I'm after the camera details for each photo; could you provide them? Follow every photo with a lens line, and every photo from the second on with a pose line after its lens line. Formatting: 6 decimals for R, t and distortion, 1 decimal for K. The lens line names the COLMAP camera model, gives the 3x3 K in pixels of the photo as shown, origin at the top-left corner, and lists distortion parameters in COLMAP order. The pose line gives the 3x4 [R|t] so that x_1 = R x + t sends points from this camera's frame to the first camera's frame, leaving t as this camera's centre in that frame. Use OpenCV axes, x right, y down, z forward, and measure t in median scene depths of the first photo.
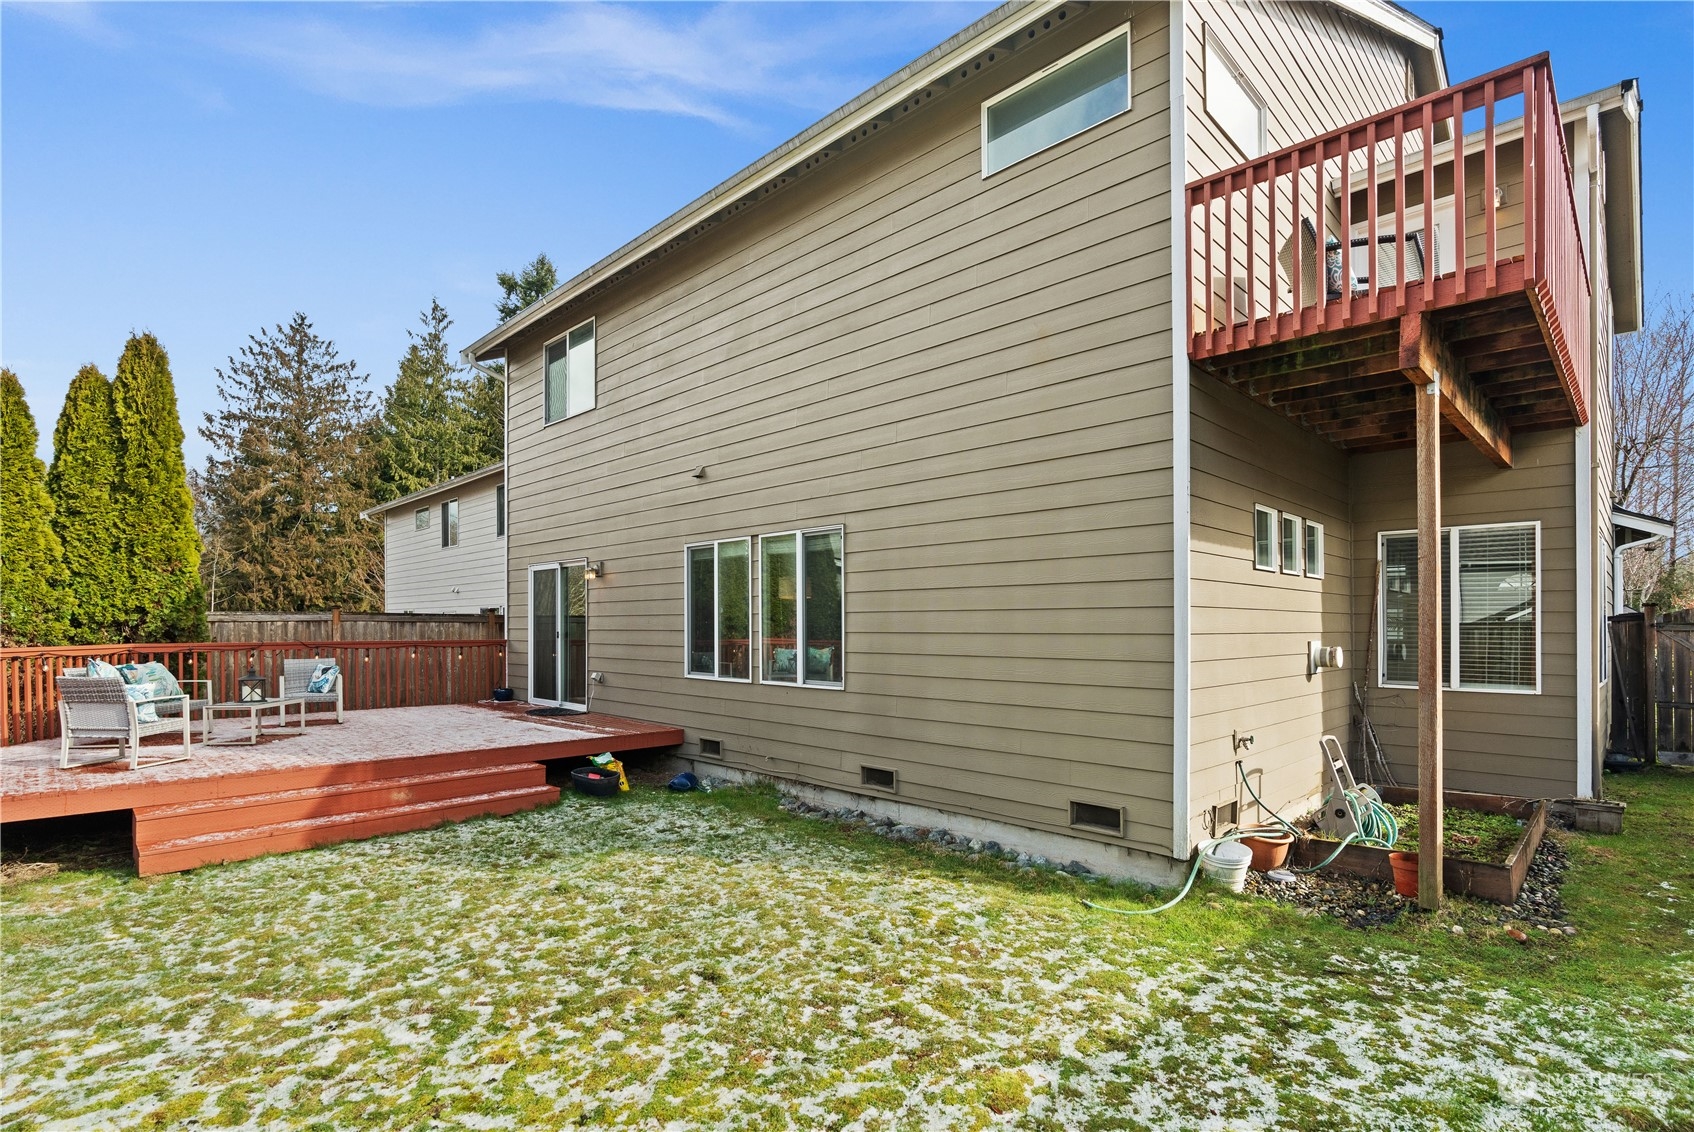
lens RADIAL K [[805.1, 0, 849.7], [0, 805.1, 622.9], [0, 0, 1]] dist [-0.002282, 0.001043]
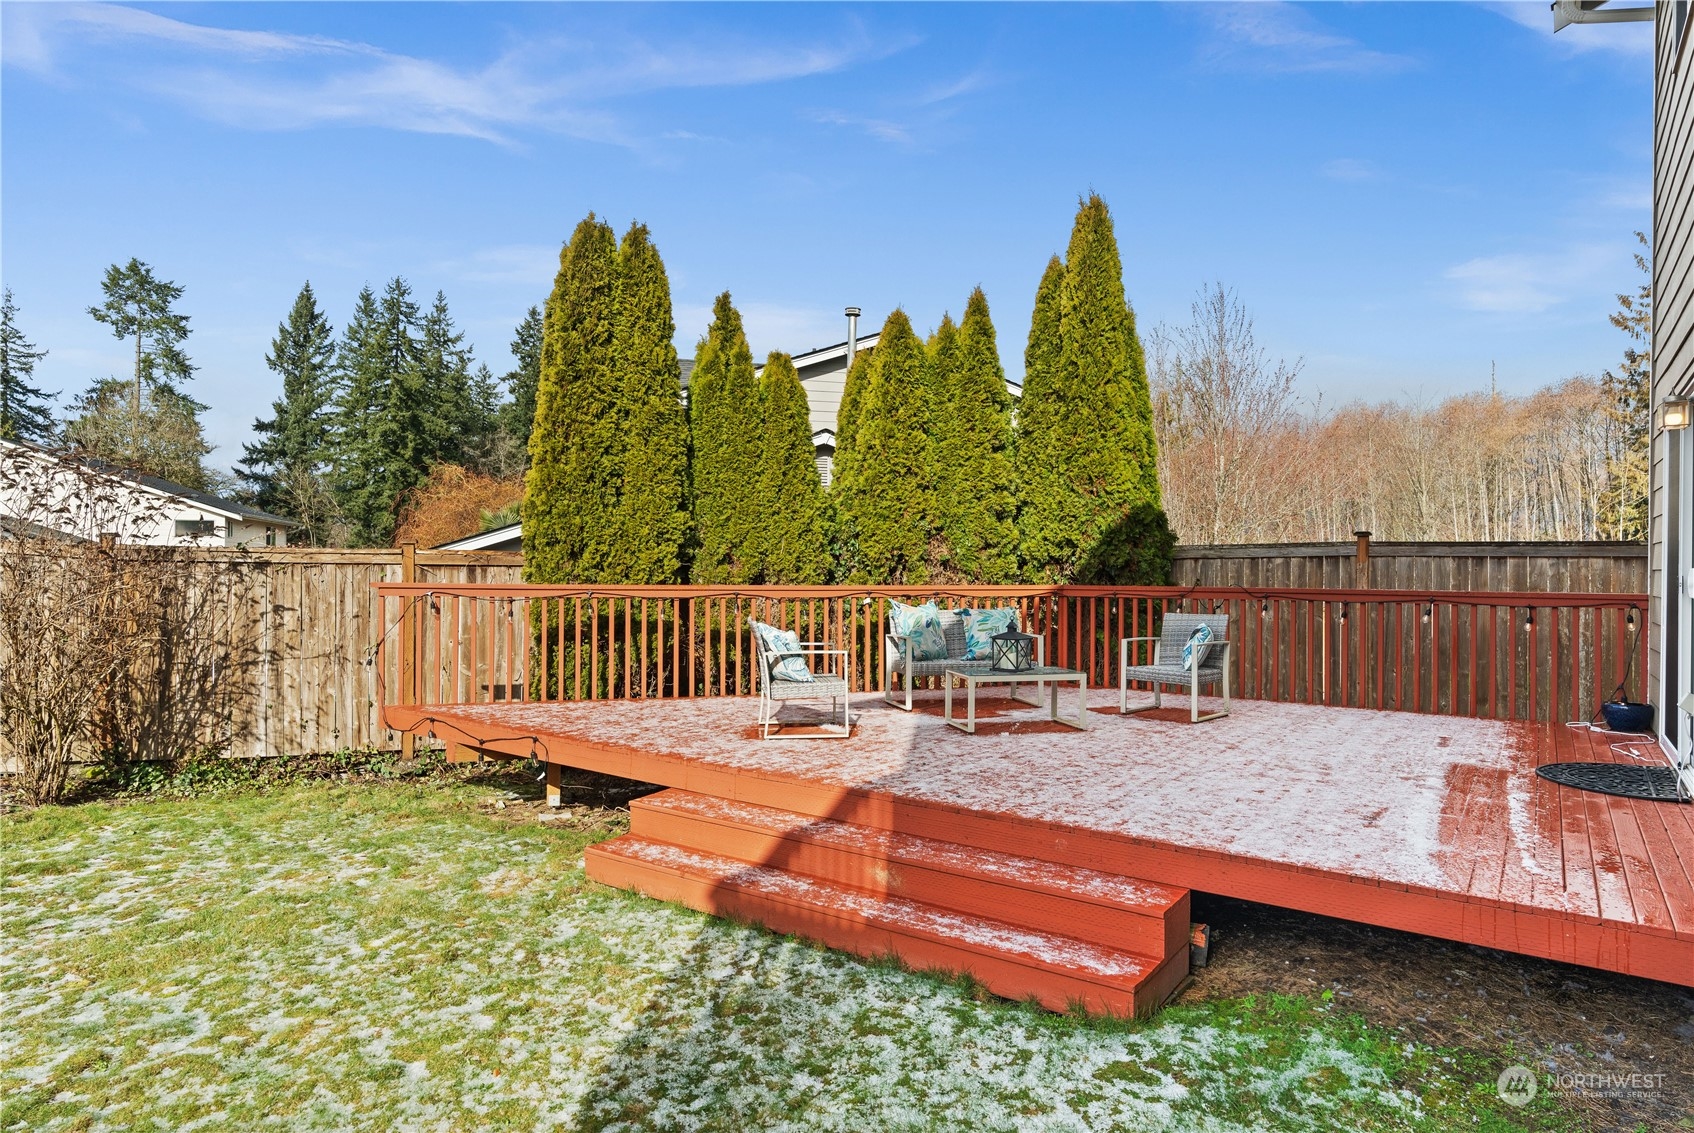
lens RADIAL K [[984.8, 0, 847.0], [0, 984.8, 566.5], [0, 0, 1]] dist [-0.000704, -0.001111]
pose [[0.163712, 0.000988, -0.986508, 0.076985], [-0.003409, 0.999994, 0.000436, 0.011225], [0.986502, 0.003291, 0.163715, 0.875390]]
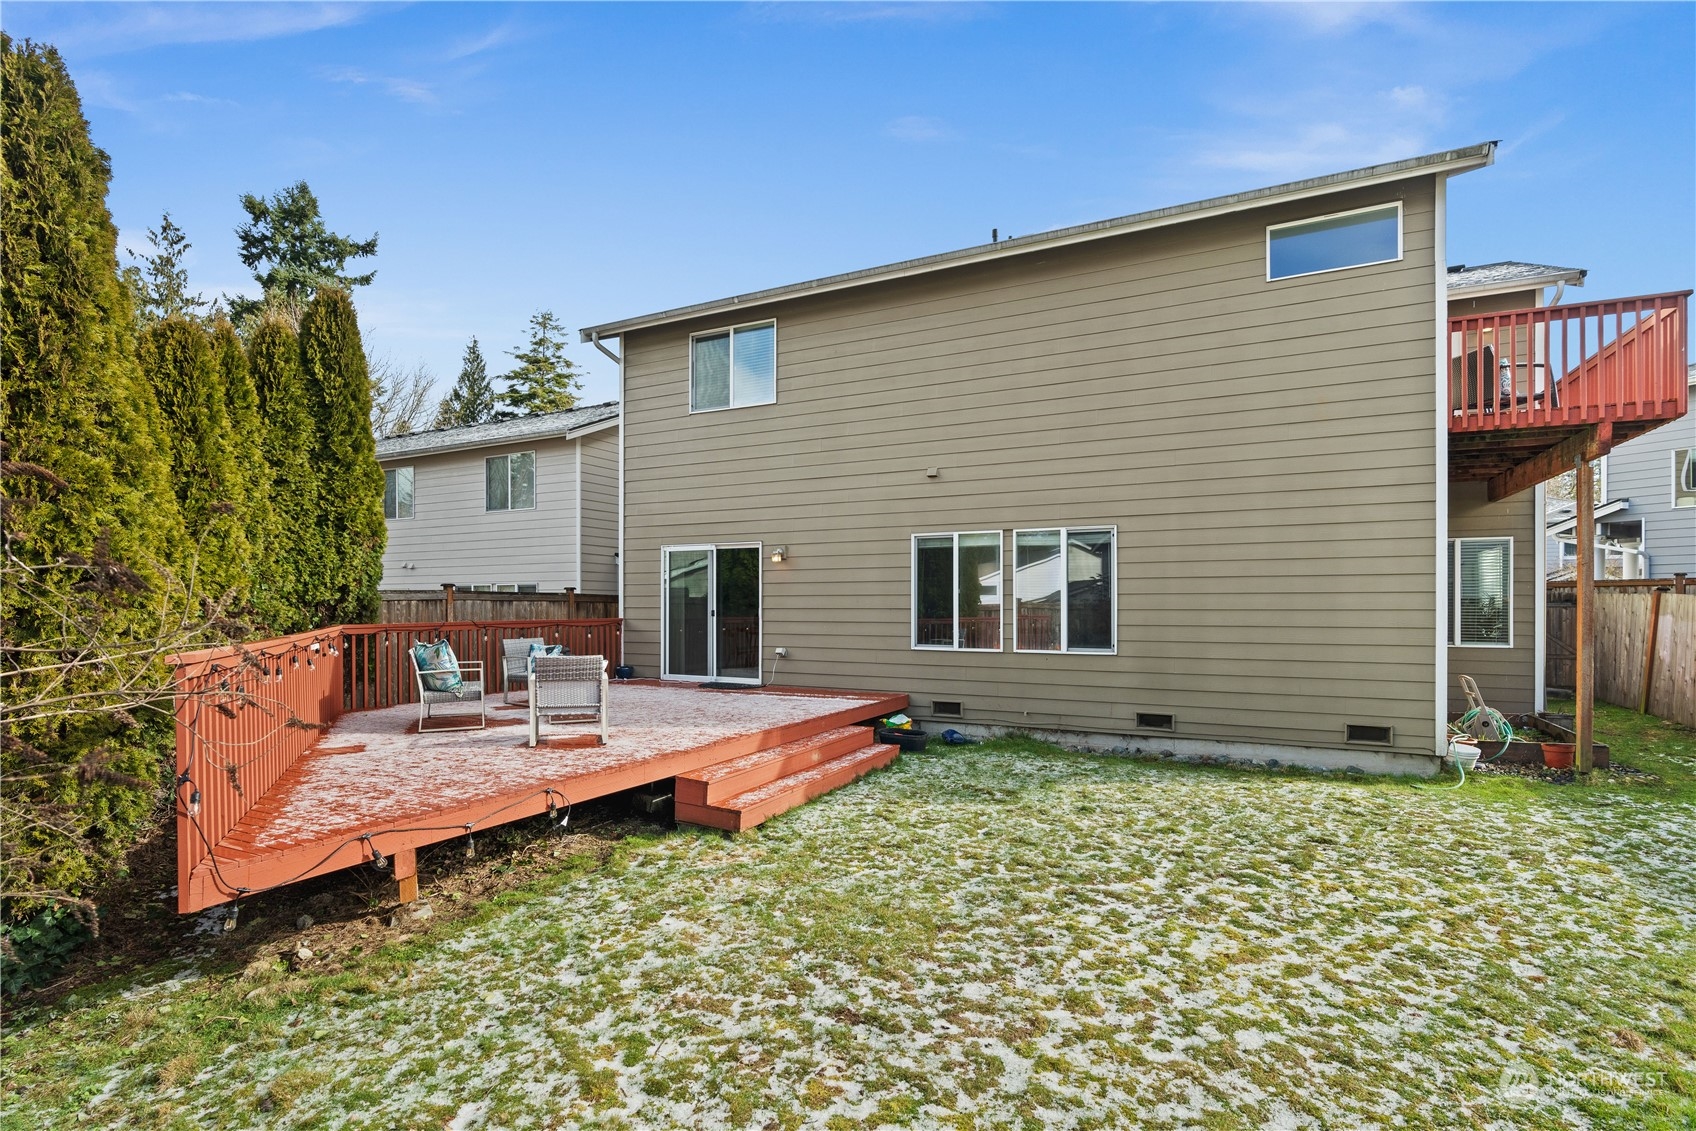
lens RADIAL K [[796.5, 0, 846.9], [0, 796.5, 601.8], [0, 0, 1]] dist [-0.004367, 0.000793]
pose [[0.951232, -0.000756, 0.308475, -0.868526], [0.000384, 0.999999, 0.001265, -0.002369], [-0.308475, -0.001084, 0.951232, -0.072924]]
